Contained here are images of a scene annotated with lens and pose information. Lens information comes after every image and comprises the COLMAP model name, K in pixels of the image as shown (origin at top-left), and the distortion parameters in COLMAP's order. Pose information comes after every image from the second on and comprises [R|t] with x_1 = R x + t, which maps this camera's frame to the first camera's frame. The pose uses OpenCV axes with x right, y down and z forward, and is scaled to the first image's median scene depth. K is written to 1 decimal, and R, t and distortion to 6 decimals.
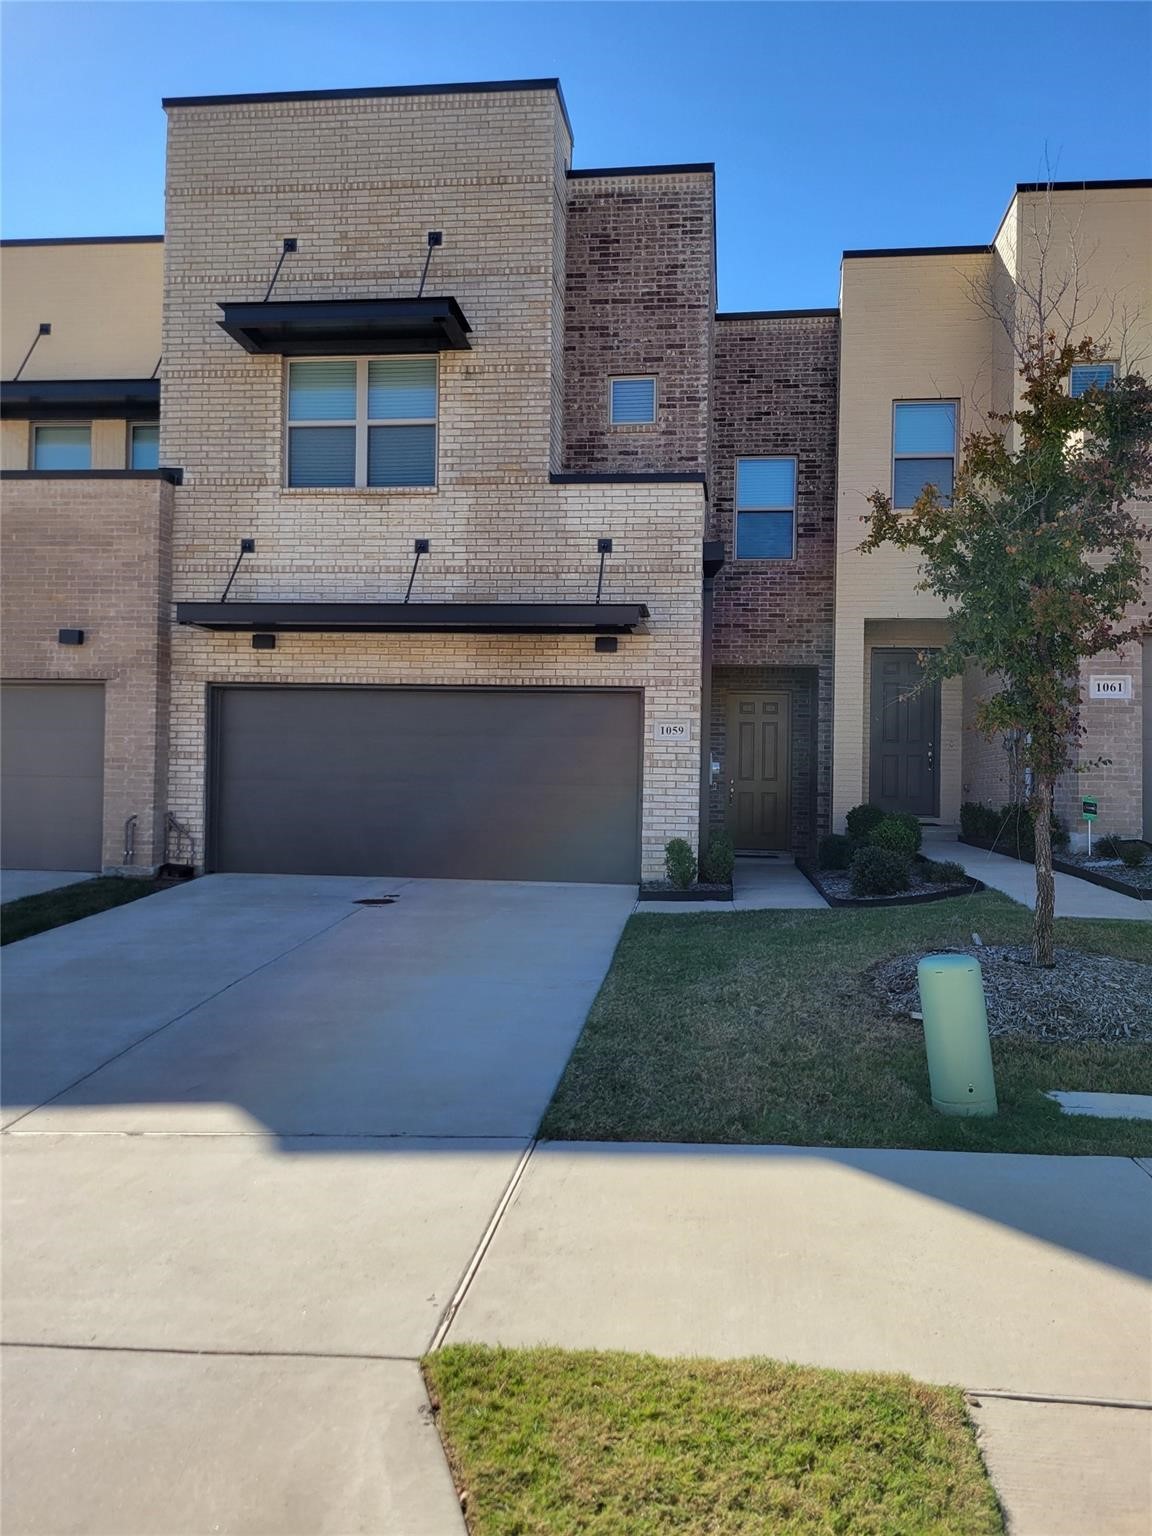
lens RADIAL K [[1182.1, 0, 576.0], [0, 1182.1, 768.0], [0, 0, 1]] dist [0.065355, -0.028736]
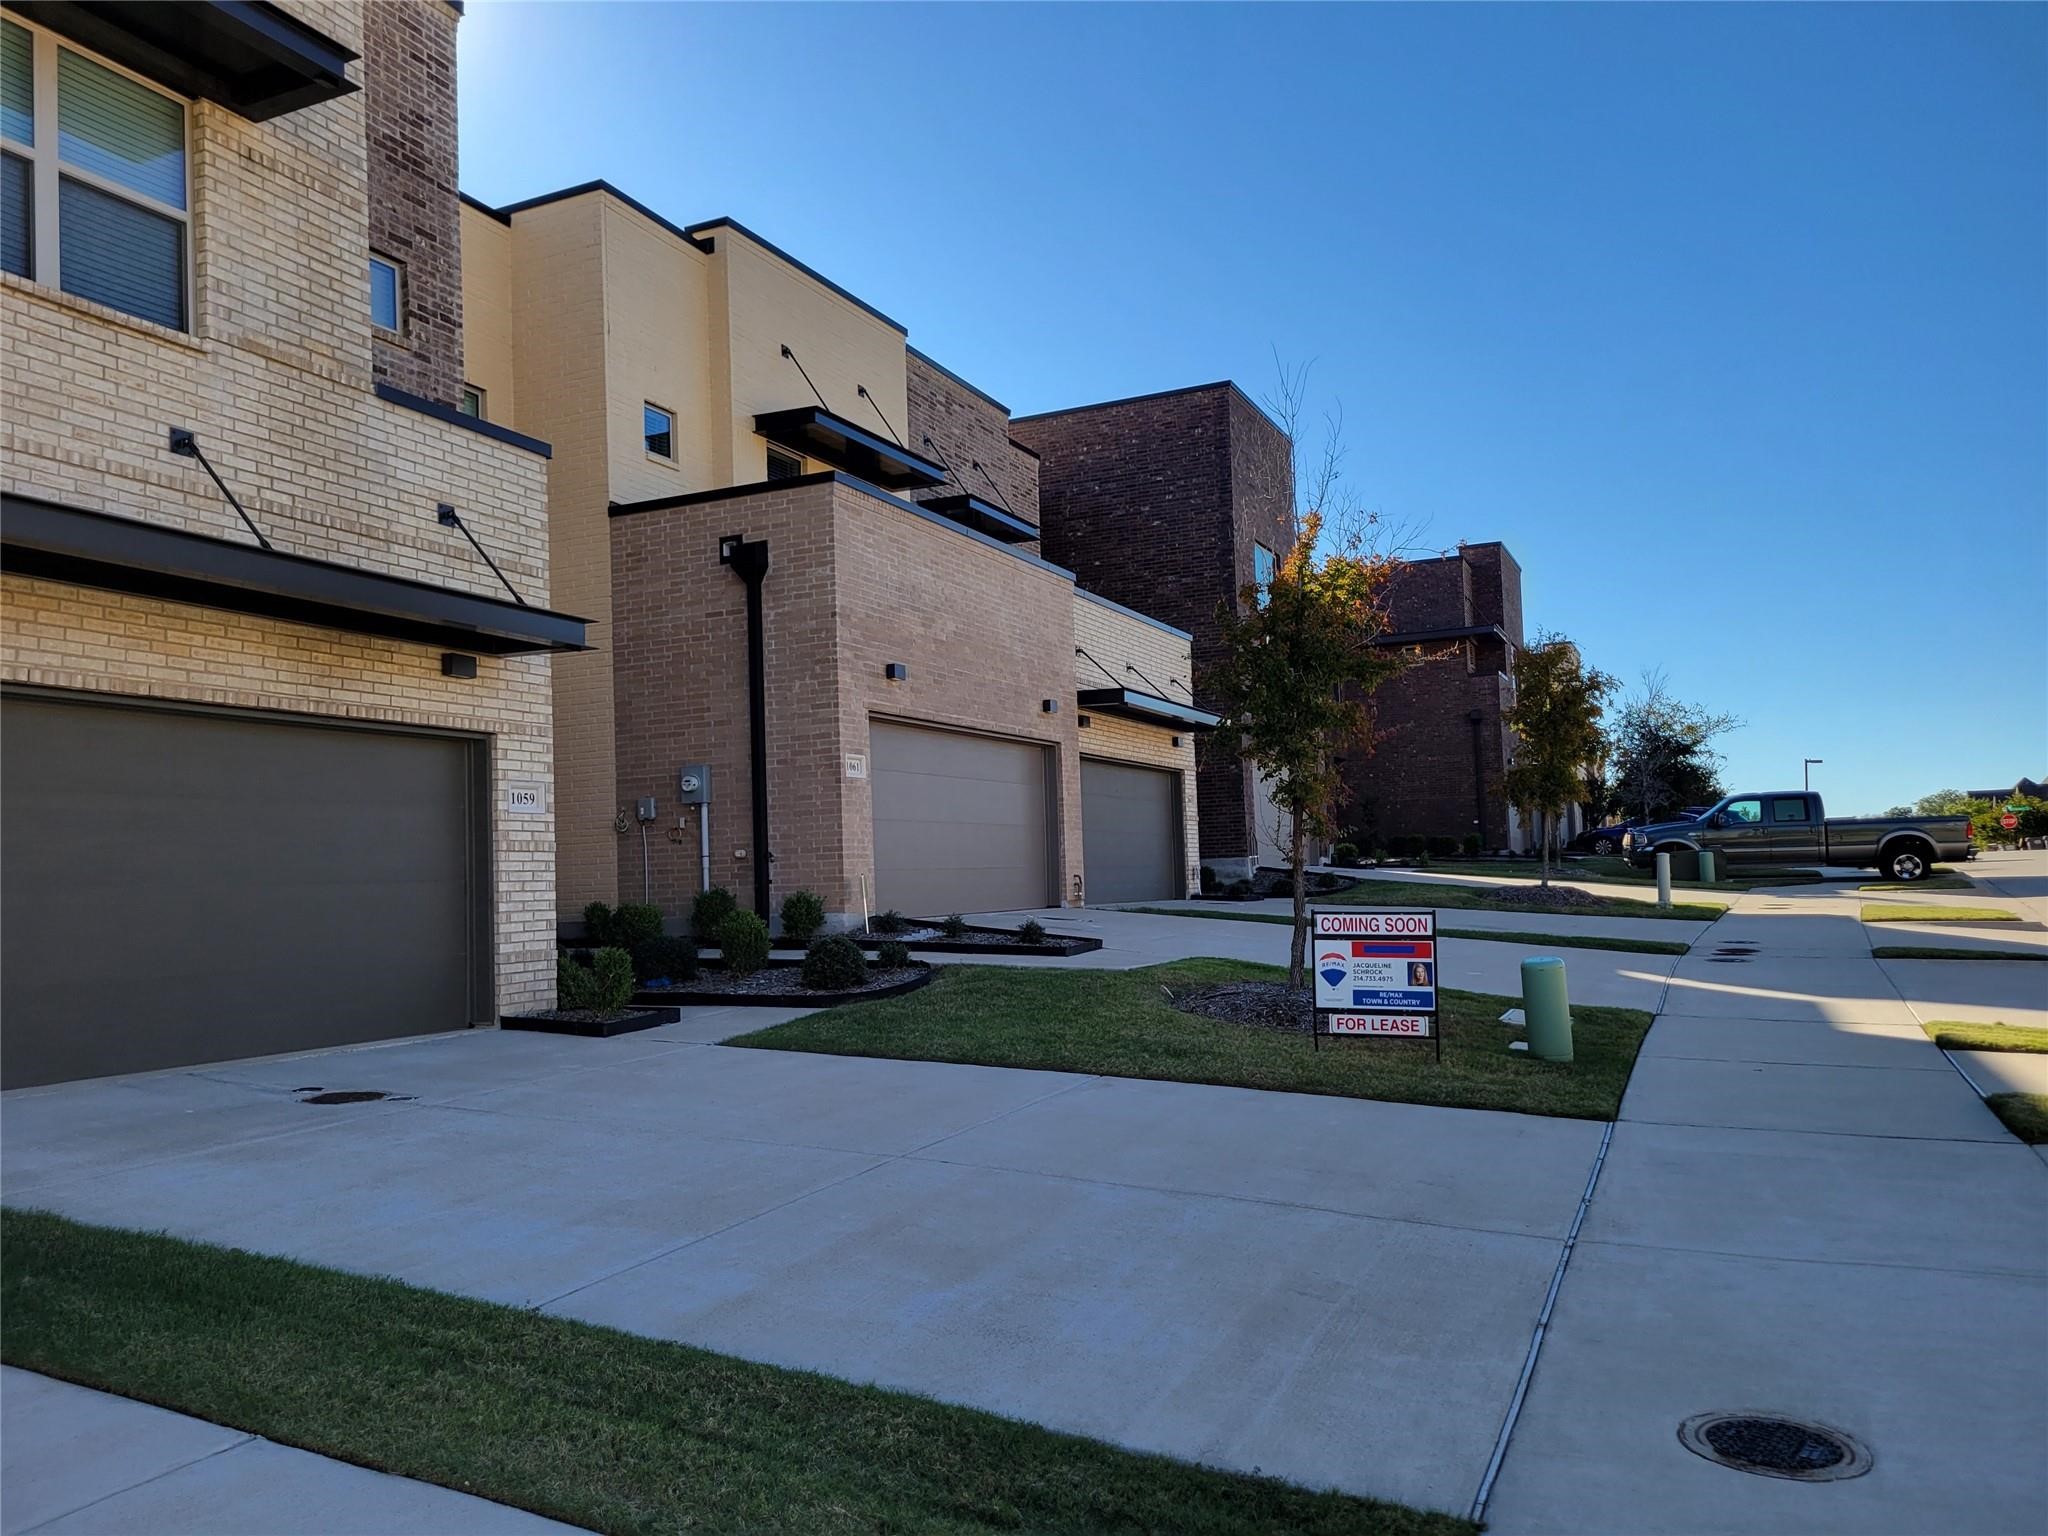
lens RADIAL K [[1576.2, 0, 1015.6], [0, 1576.2, 785.3], [0, 0, 1]] dist [0.065355, -0.028736]
pose [[0.287500, 0.030896, 0.957282, -0.691338], [0.016392, 0.999174, -0.037171, 0.000088], [-0.957640, 0.026379, 0.286756, 0.428130]]
